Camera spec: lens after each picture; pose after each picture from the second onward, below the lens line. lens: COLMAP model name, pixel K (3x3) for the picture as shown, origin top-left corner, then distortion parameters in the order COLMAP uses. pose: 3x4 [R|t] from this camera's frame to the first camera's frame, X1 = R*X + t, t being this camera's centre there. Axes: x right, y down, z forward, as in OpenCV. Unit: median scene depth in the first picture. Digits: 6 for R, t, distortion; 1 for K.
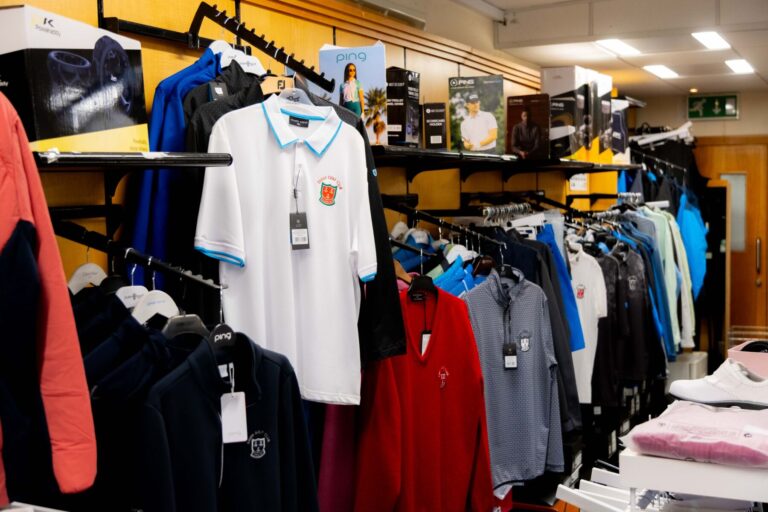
lens RADIAL K [[982.4, 0, 384.0], [0, 982.4, 256.0], [0, 0, 1]] dist [0.001596, 0.009308]
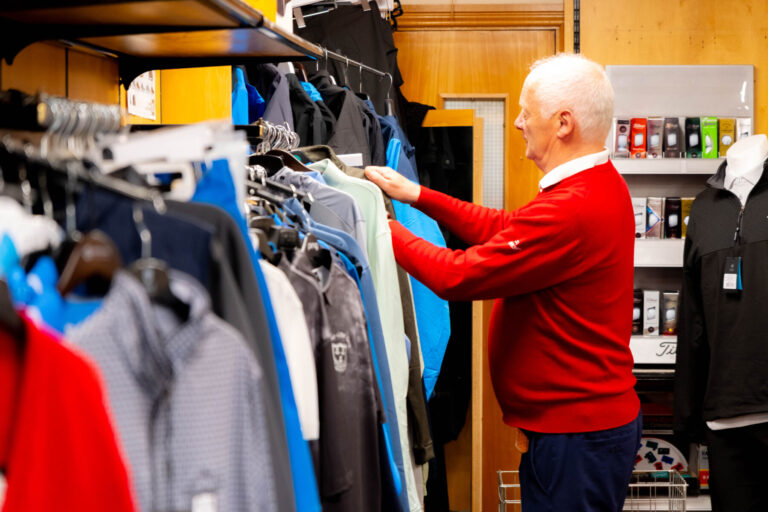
lens RADIAL K [[2300.8, 0, 384.0], [0, 2300.8, 256.0], [0, 0, 1]] dist [0.075855, 0.386956]
pose [[0.927153, 0.001211, 0.374682, -0.060373], [0.013108, 0.999278, -0.035667, 0.024133], [-0.374454, 0.037980, 0.926467, 0.201424]]
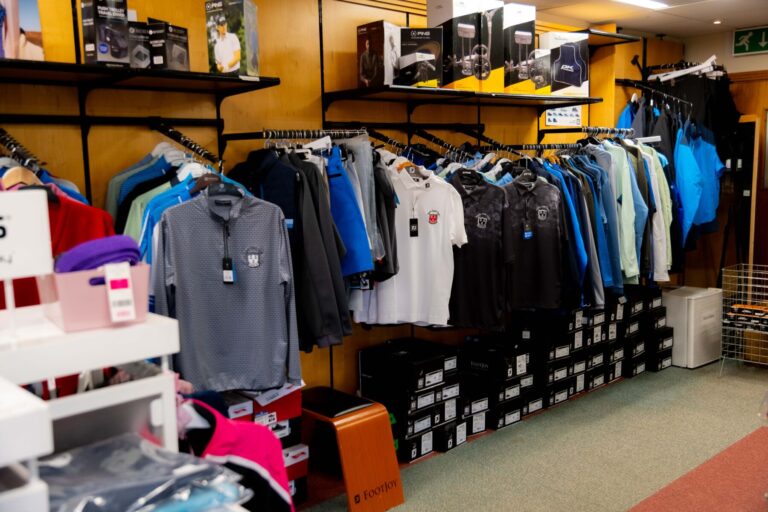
lens RADIAL K [[773.2, 0, 384.0], [0, 773.2, 256.0], [0, 0, 1]] dist [0.055333, -0.008997]
pose [[0.943256, 0.042054, -0.329392, 0.389908], [-0.017847, 0.996935, 0.076175, 0.014877], [0.331586, -0.065974, 0.941115, 0.199801]]
